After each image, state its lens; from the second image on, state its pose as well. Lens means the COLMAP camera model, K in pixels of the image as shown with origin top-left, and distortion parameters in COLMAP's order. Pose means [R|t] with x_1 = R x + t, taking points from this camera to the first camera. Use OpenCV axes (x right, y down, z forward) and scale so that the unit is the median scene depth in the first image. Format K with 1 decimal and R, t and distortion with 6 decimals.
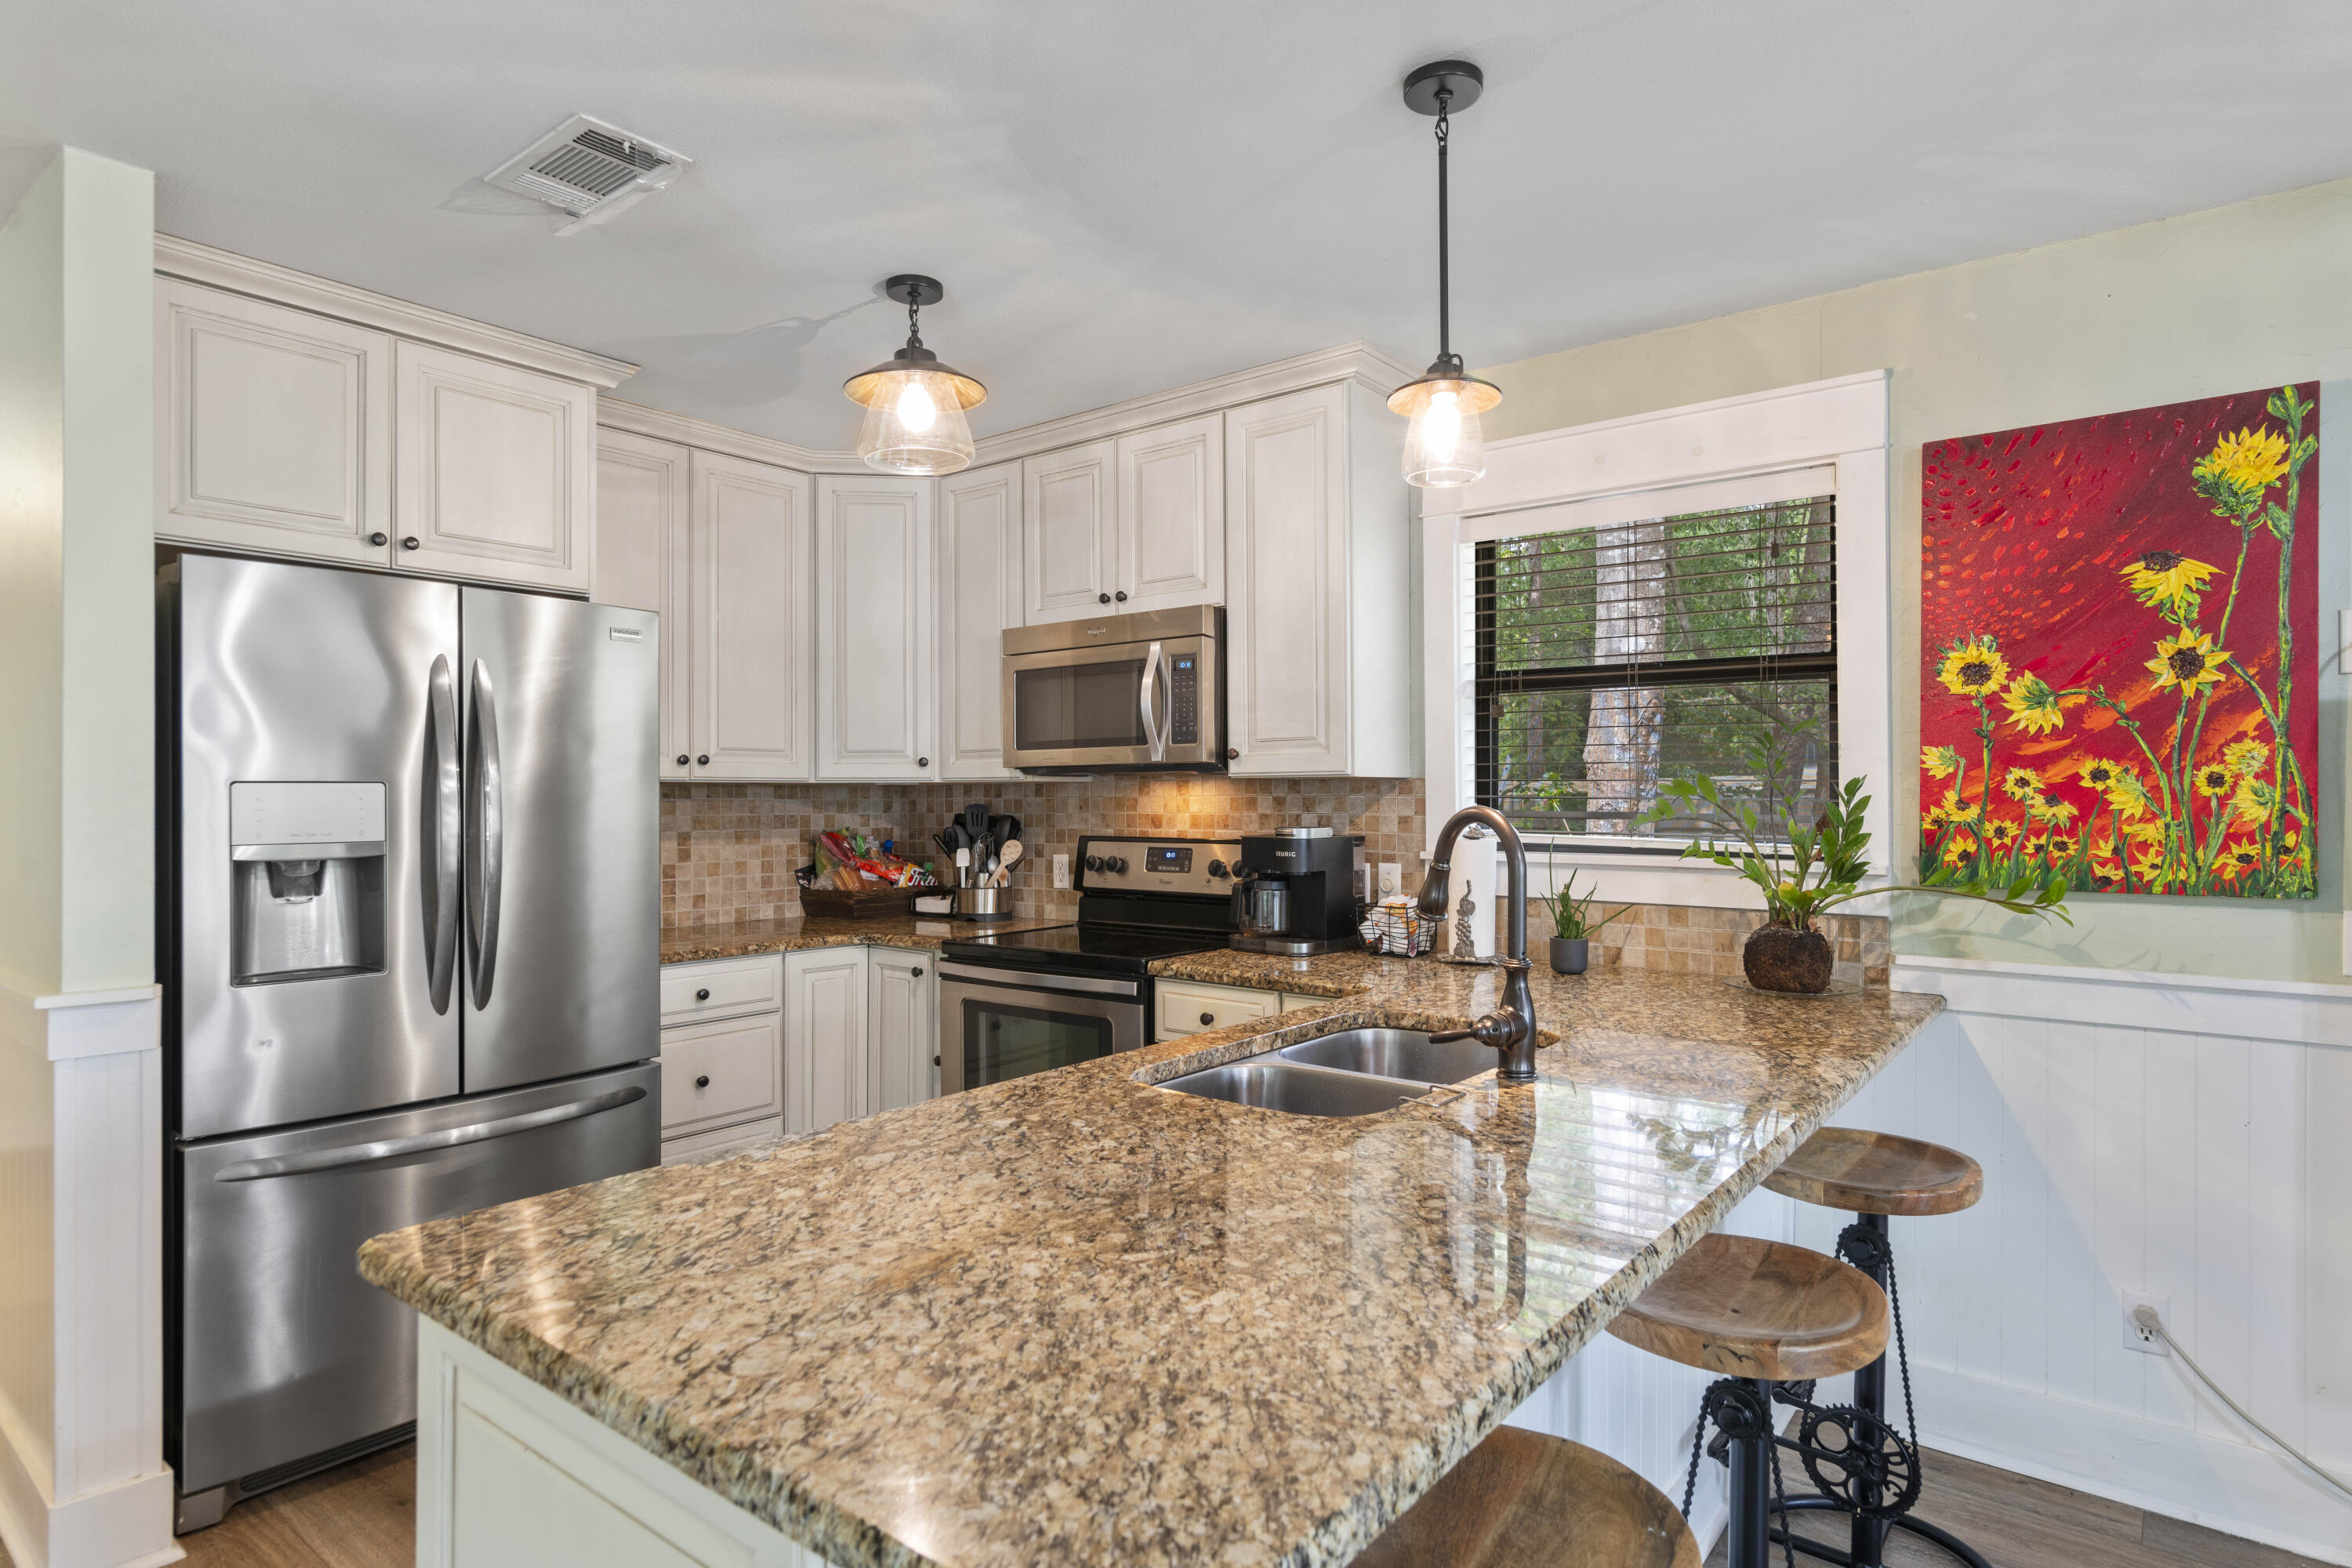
lens RADIAL K [[1270.8, 0, 1182.3], [0, 1270.8, 790.4], [0, 0, 1]] dist [-0.001145, 0.000000]
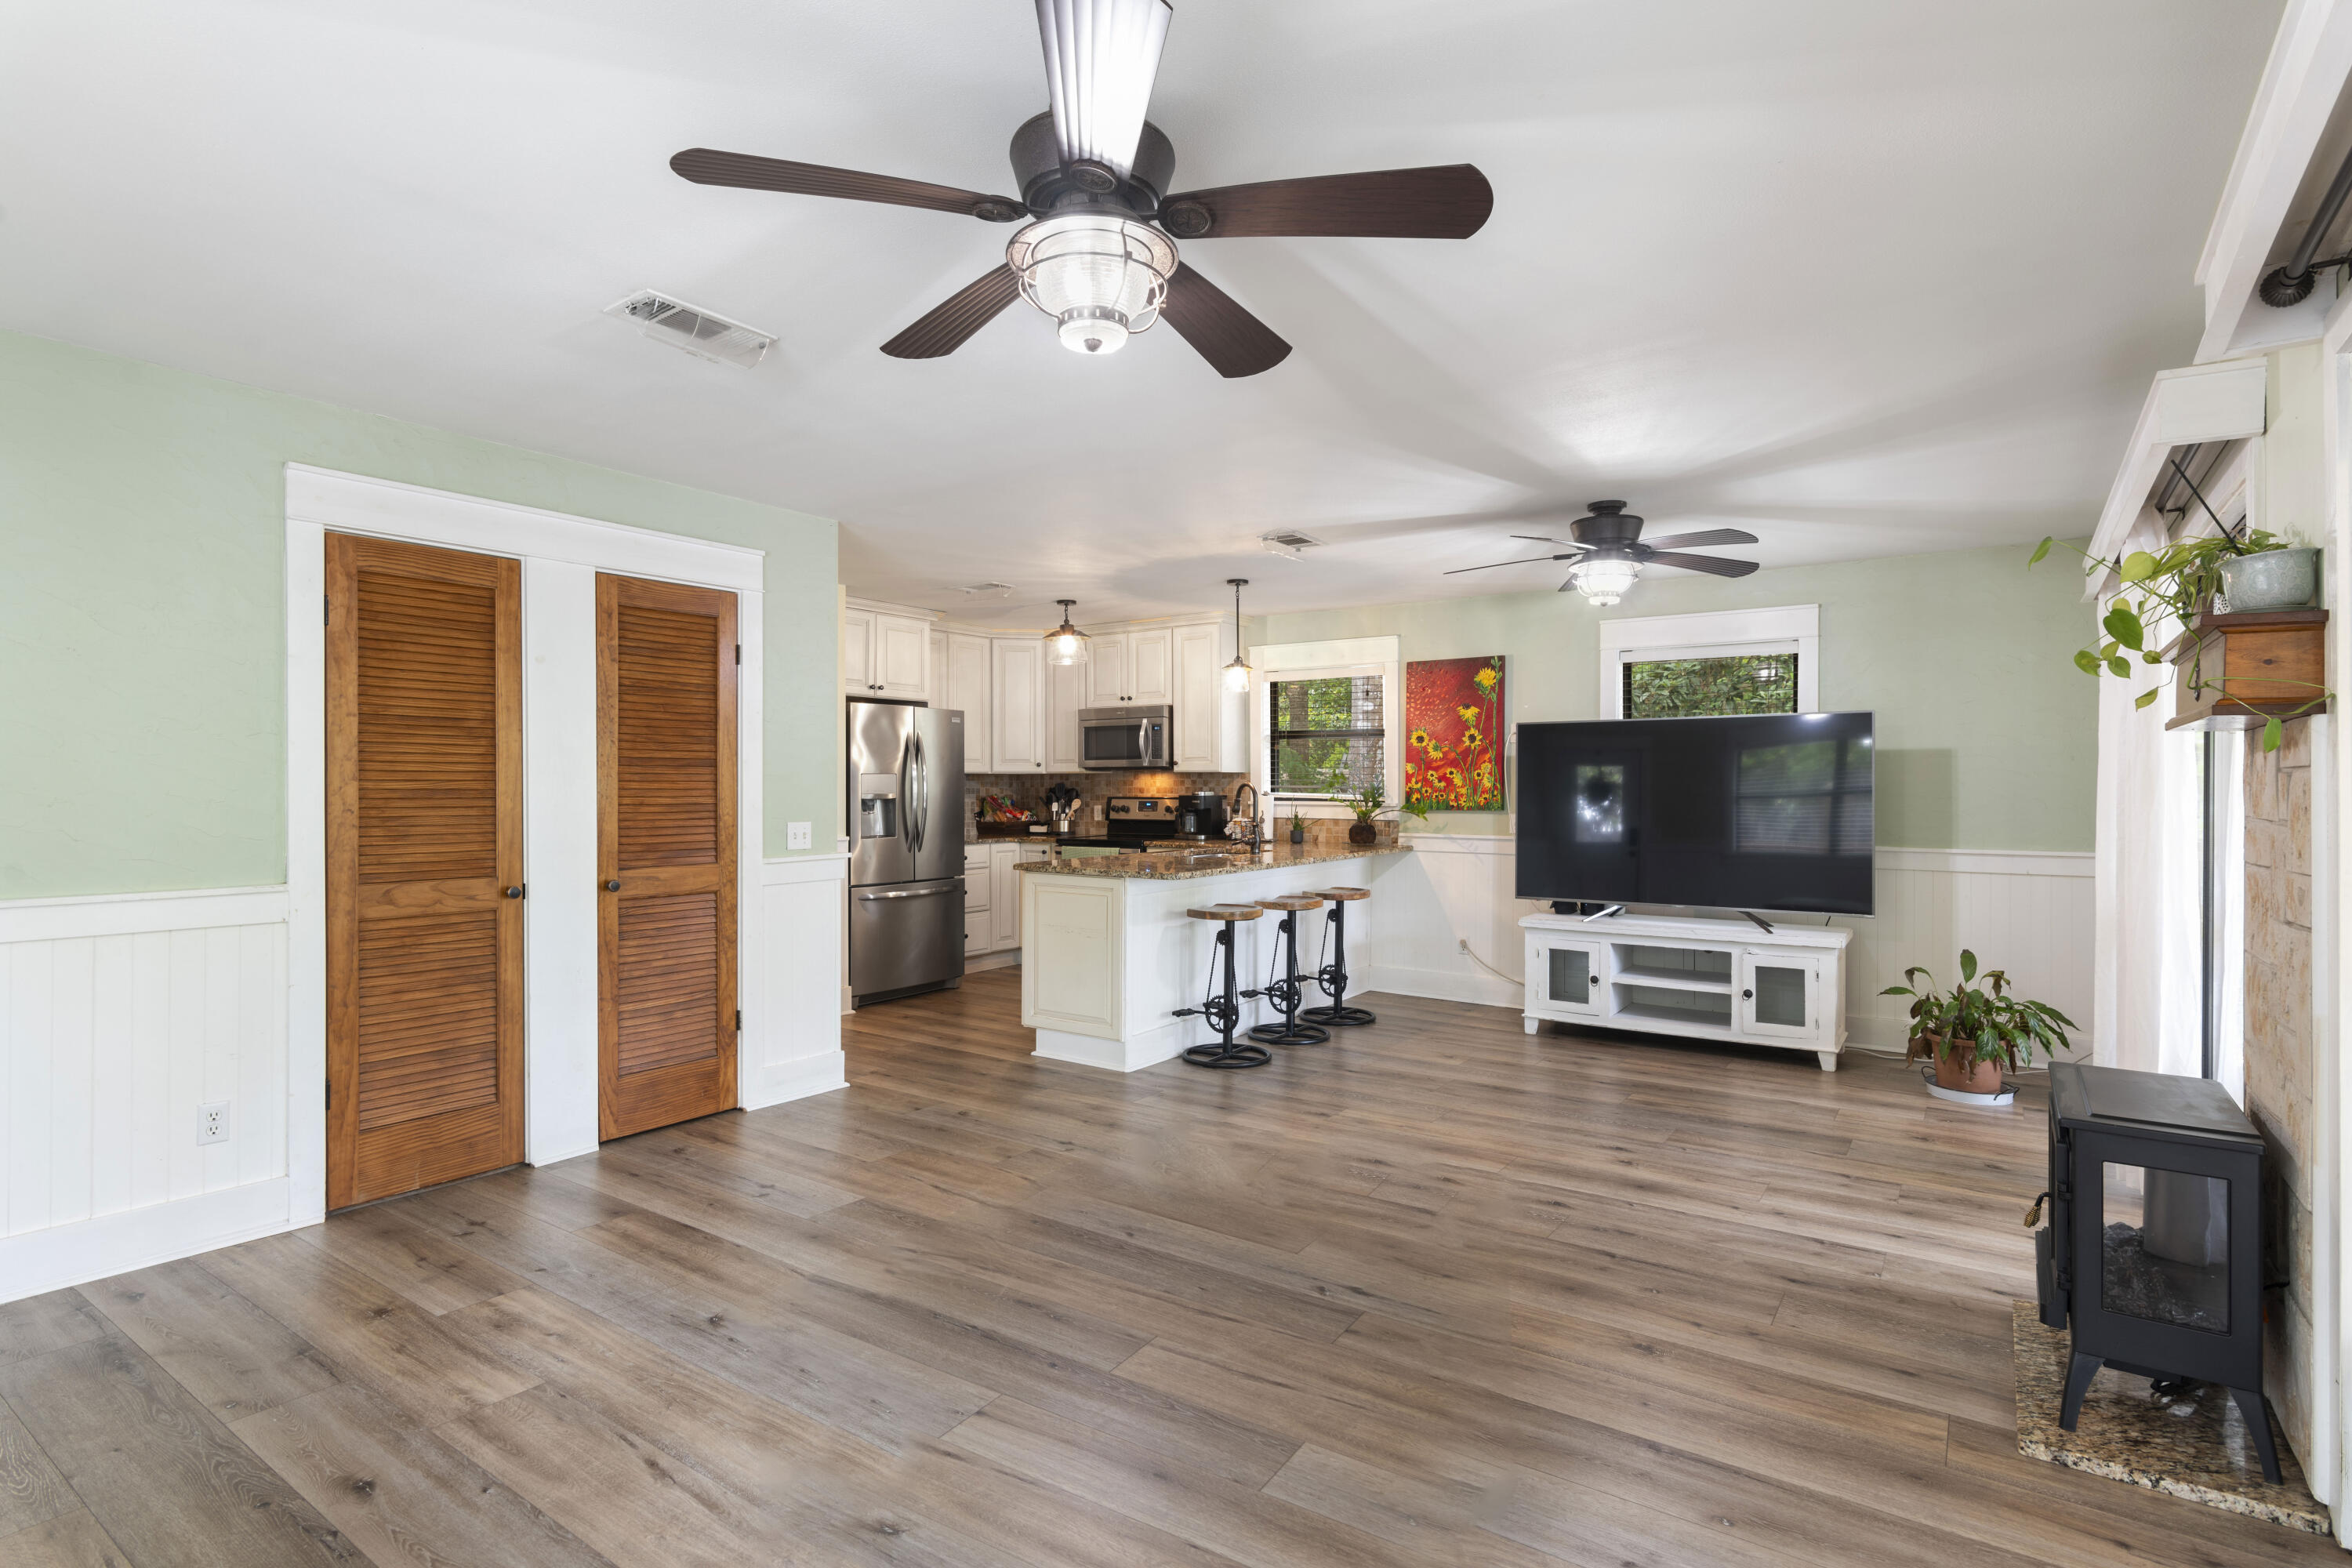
lens RADIAL K [[1159.4, 0, 1176.2], [0, 1159.4, 784.4], [0, 0, 1]] dist [0.000688, -0.000501]
pose [[0.998391, 0.001906, 0.056679, -0.089736], [-0.002210, 0.999984, 0.005296, 0.001795], [-0.056668, -0.005412, 0.998378, -1.311872]]
